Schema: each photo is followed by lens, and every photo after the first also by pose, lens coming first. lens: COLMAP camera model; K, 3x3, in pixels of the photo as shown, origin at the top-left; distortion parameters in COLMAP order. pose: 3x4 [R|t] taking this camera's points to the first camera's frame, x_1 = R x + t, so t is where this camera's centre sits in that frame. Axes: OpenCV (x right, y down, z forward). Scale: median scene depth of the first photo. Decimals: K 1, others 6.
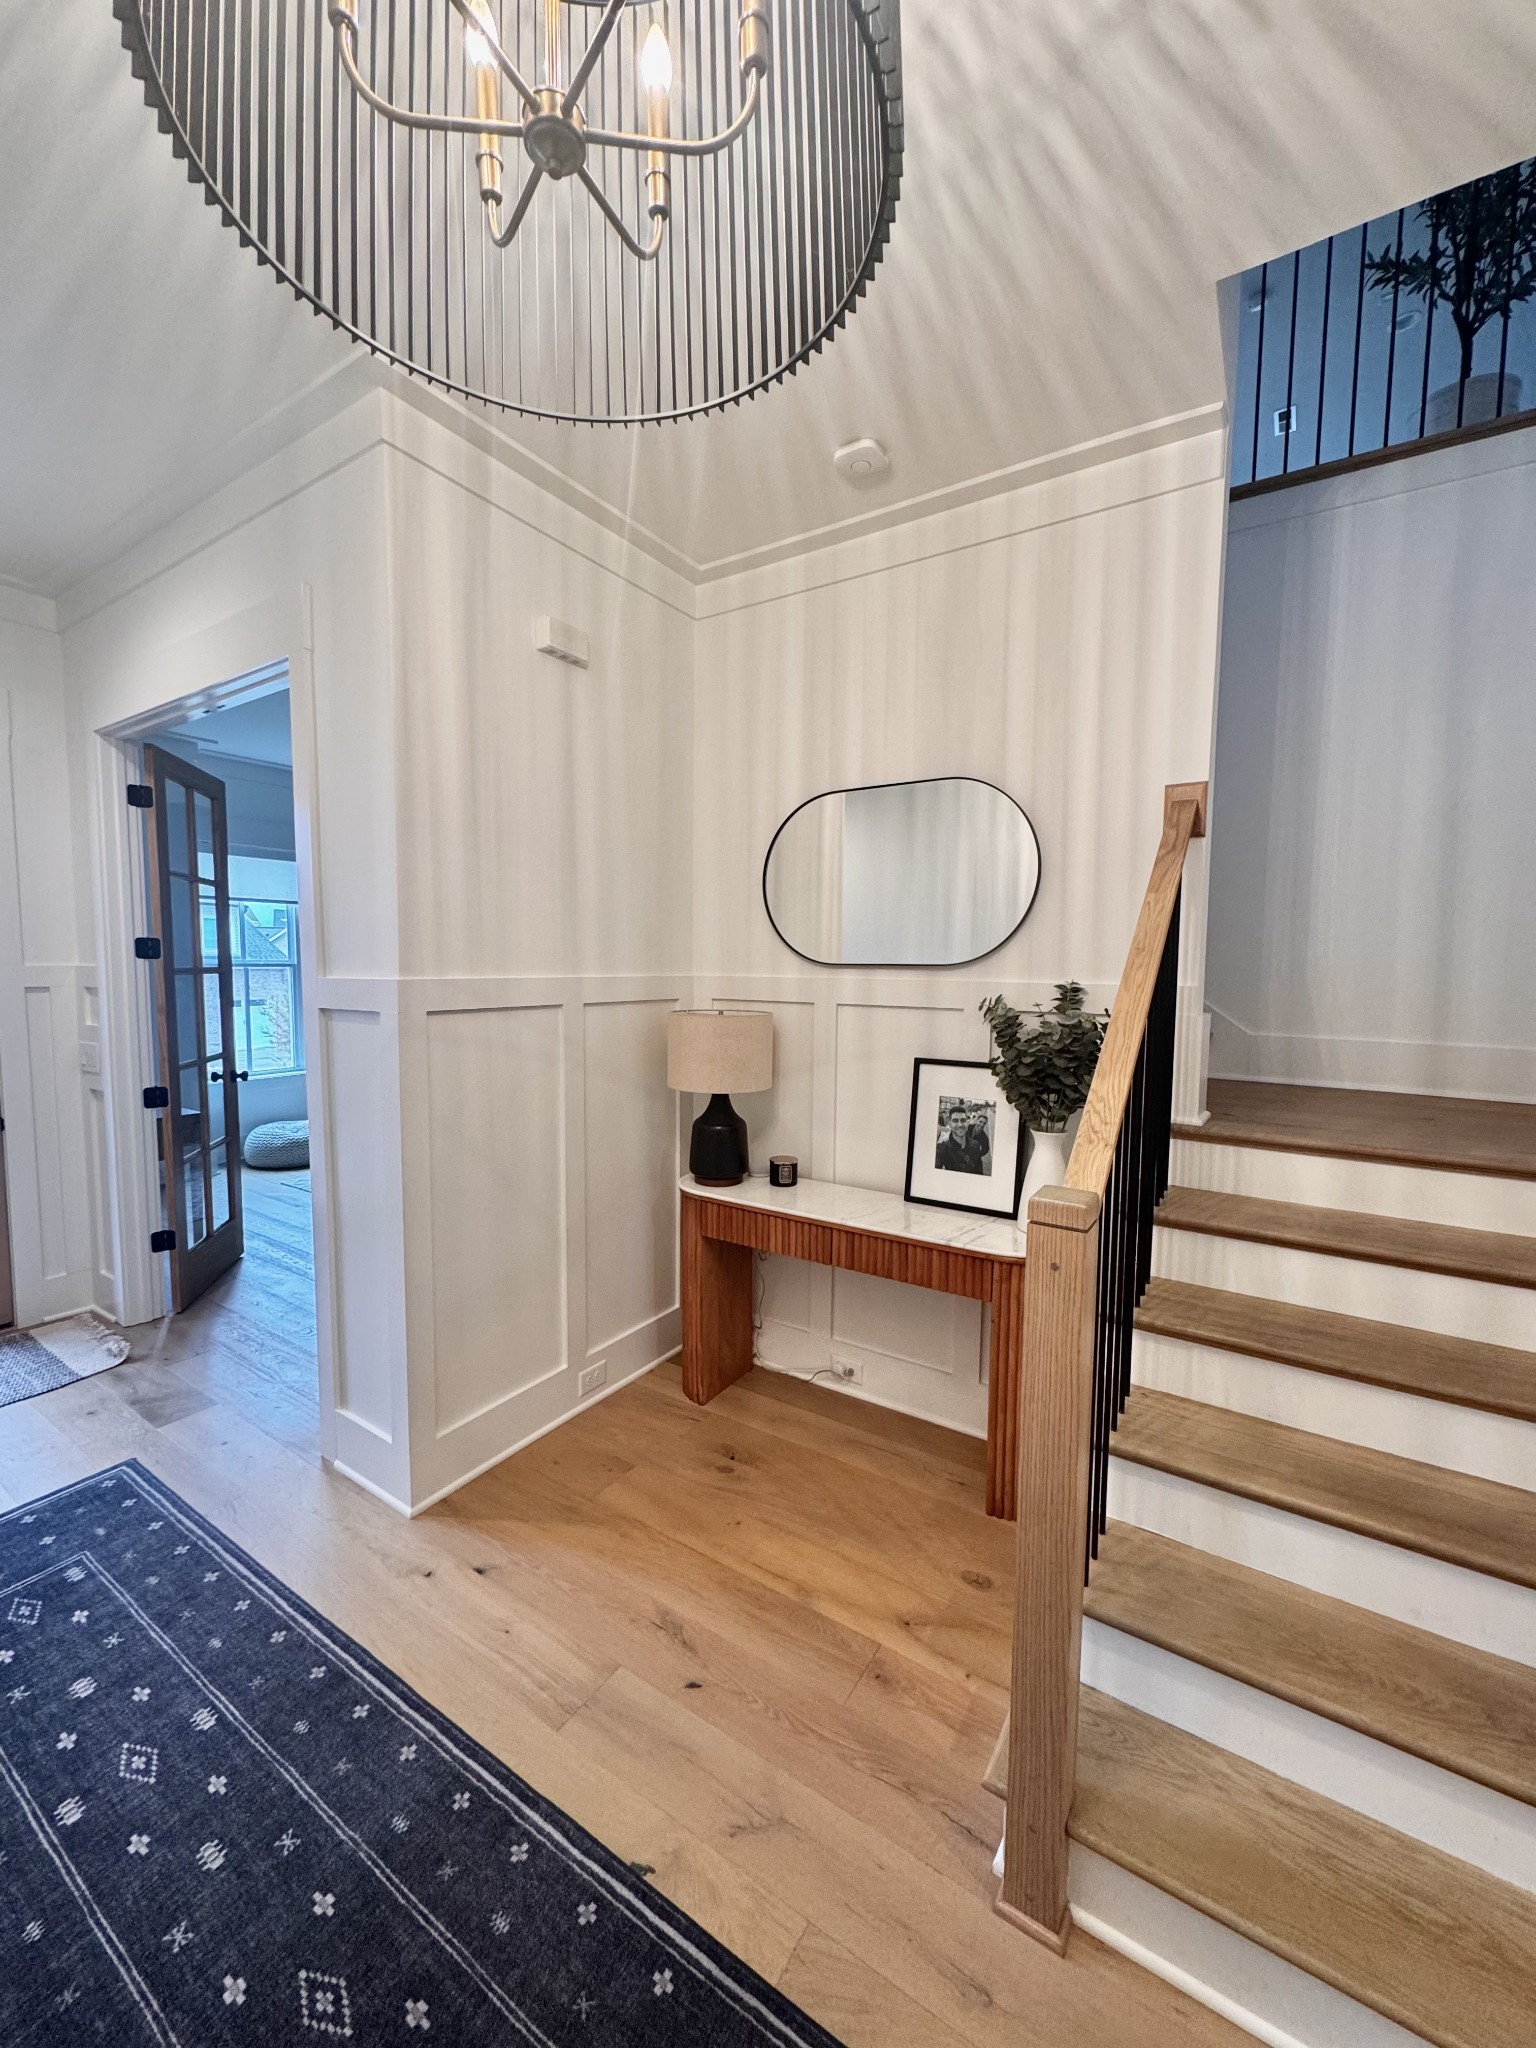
lens RADIAL K [[795.4, 0, 774.5], [0, 795.4, 1017.9], [0, 0, 1]] dist [-0.000107, -0.000324]
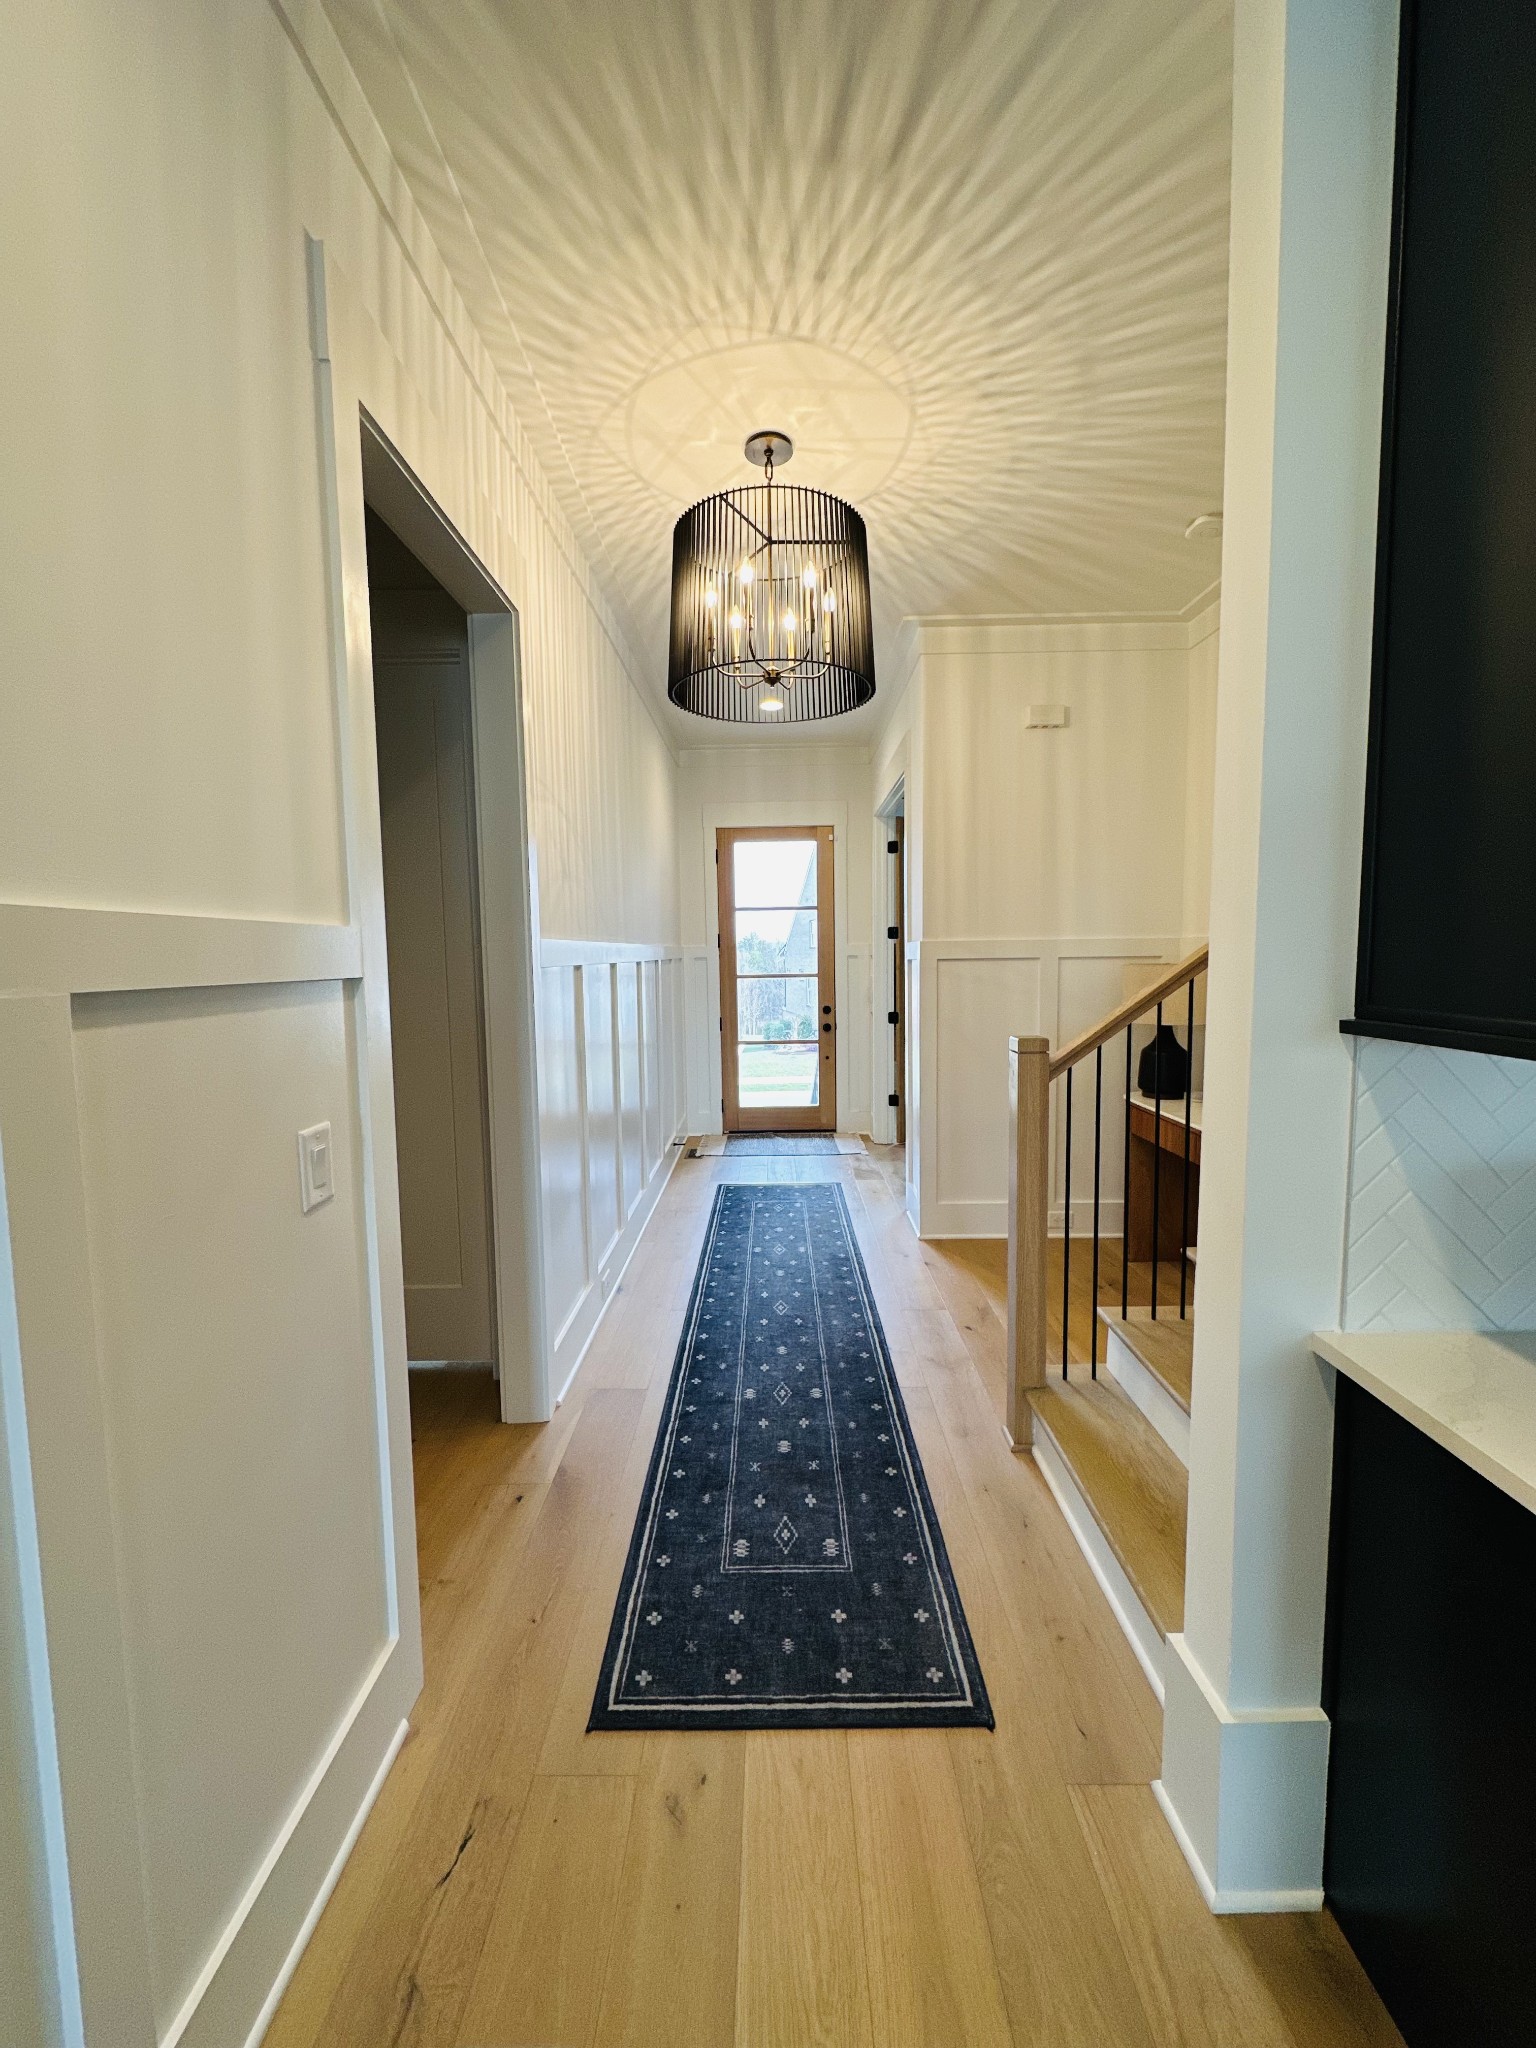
lens RADIAL K [[795.4, 0, 769.3], [0, 795.4, 1018.7], [0, 0, 1]] dist [-0.000107, -0.000324]
pose [[0.534578, 0.058181, -0.843114, 0.791001], [-0.052184, 0.997996, 0.035781, 0.076110], [0.843507, 0.024869, 0.536543, -0.247719]]
